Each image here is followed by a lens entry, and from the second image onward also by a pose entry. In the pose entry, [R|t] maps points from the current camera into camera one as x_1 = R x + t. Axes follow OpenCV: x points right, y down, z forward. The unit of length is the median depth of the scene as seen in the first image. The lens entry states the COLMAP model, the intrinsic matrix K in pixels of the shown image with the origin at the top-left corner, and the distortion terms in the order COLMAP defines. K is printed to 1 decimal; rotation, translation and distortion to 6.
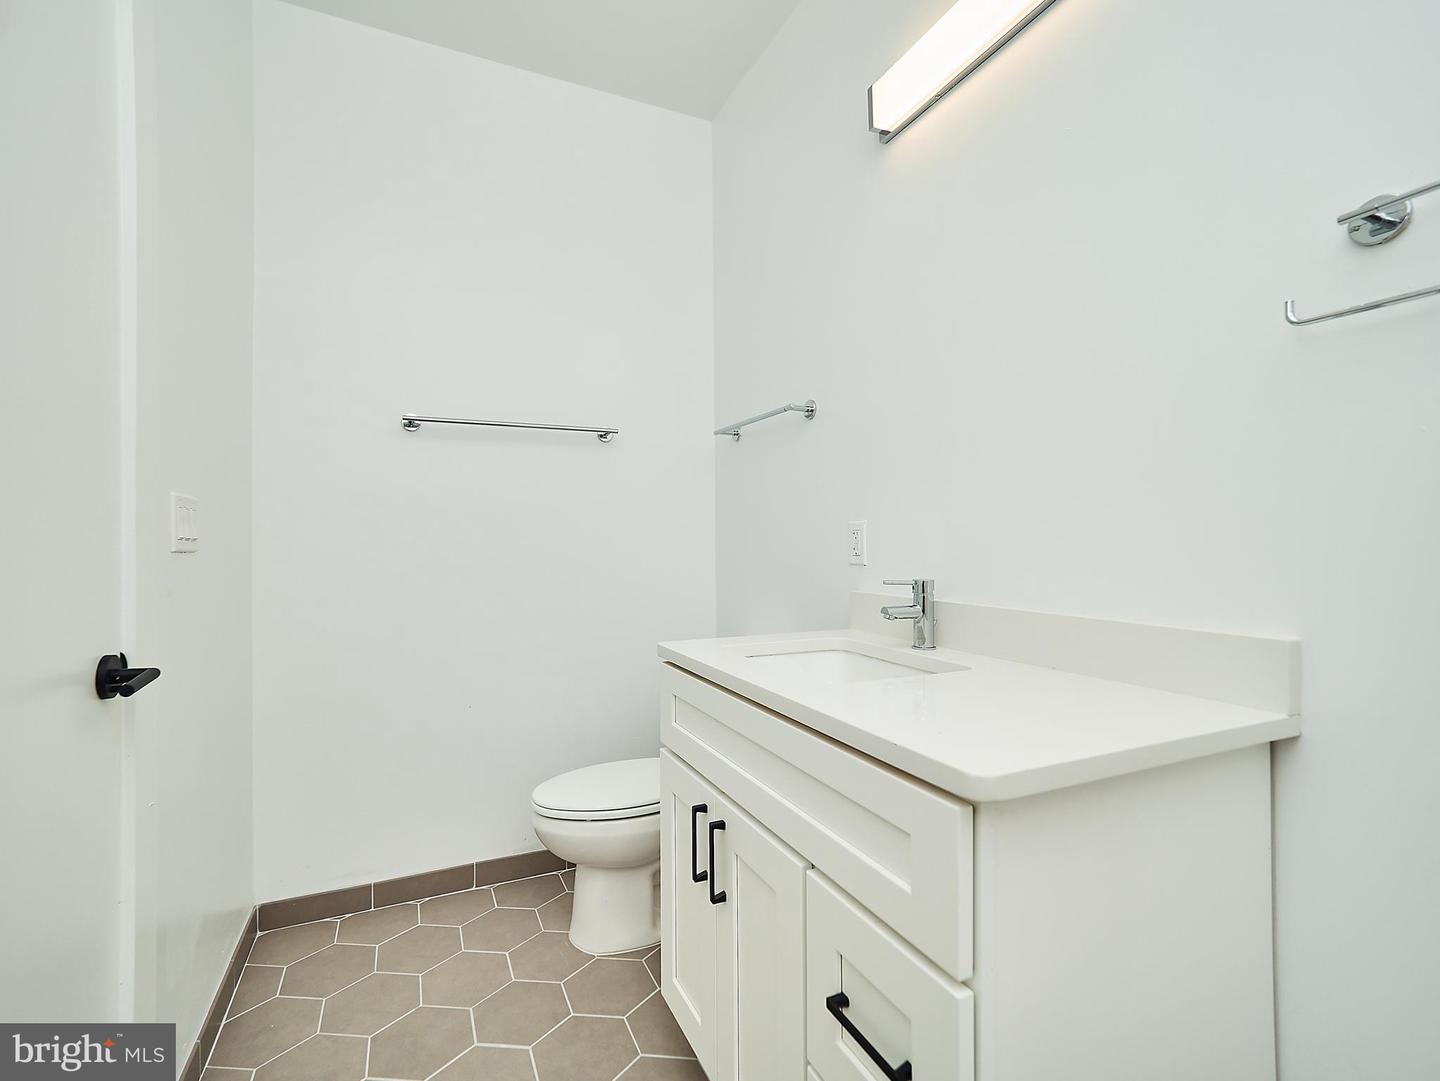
lens RADIAL K [[688.1, 0, 720.0], [0, 688.1, 540.5], [0, 0, 1]] dist [-0.000208, -0.000023]
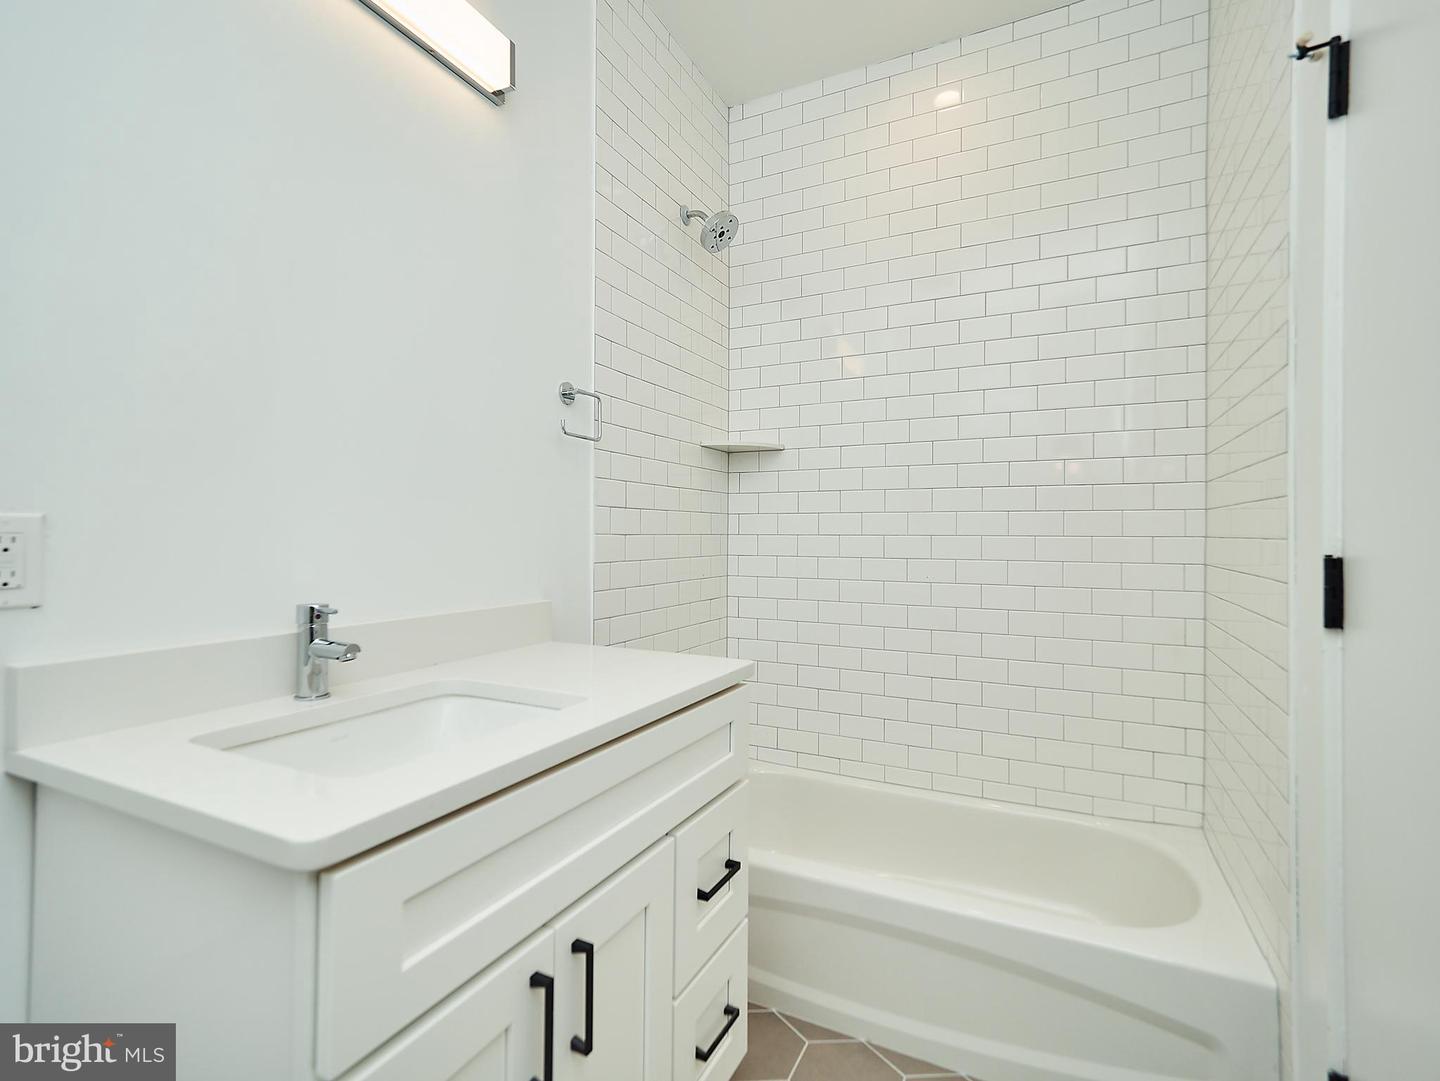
lens RADIAL K [[688.1, 0, 720.0], [0, 688.1, 540.5], [0, 0, 1]] dist [-0.000208, -0.000023]
pose [[-0.627273, -0.002347, 0.778796, -0.563305], [0.000845, 0.999993, 0.003694, -0.013519], [-0.778799, 0.002975, -0.627266, 1.150103]]
